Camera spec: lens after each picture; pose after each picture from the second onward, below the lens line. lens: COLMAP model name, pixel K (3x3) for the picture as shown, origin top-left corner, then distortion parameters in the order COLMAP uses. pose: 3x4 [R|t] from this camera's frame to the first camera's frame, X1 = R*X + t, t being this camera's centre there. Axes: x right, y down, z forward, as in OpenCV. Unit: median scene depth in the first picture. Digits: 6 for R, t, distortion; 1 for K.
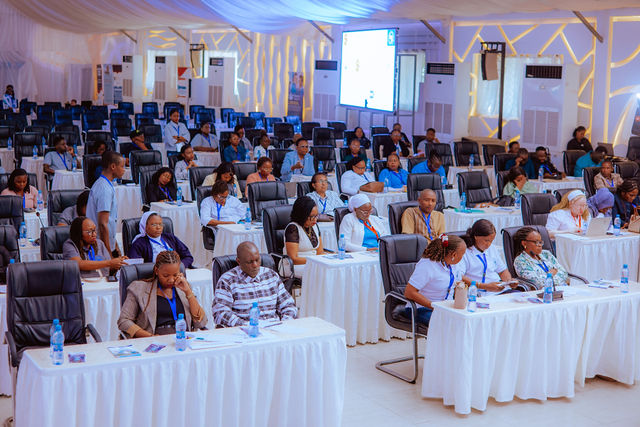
lens RADIAL K [[896.5, 0, 320.0], [0, 896.5, 213.5], [0, 0, 1]] dist [0.045054, -0.071745]
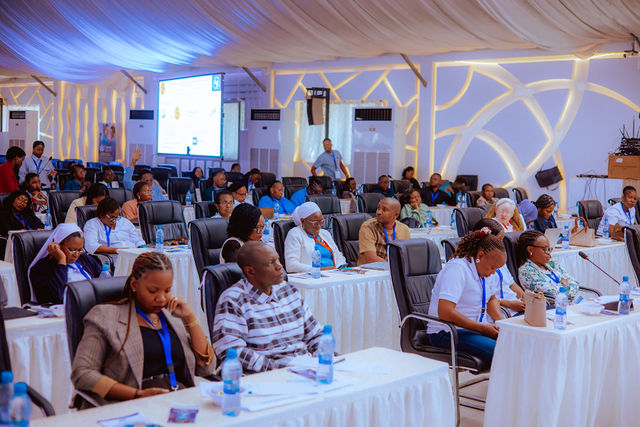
lens RADIAL K [[817.0, 0, 320.3], [0, 817.0, 239.2], [0, 0, 1]] dist [0.021591, -0.037316]
pose [[0.966406, -0.026700, 0.255630, -0.050527], [0.036414, 0.998780, -0.033343, 0.013757], [-0.254428, 0.041532, 0.966200, 0.107804]]
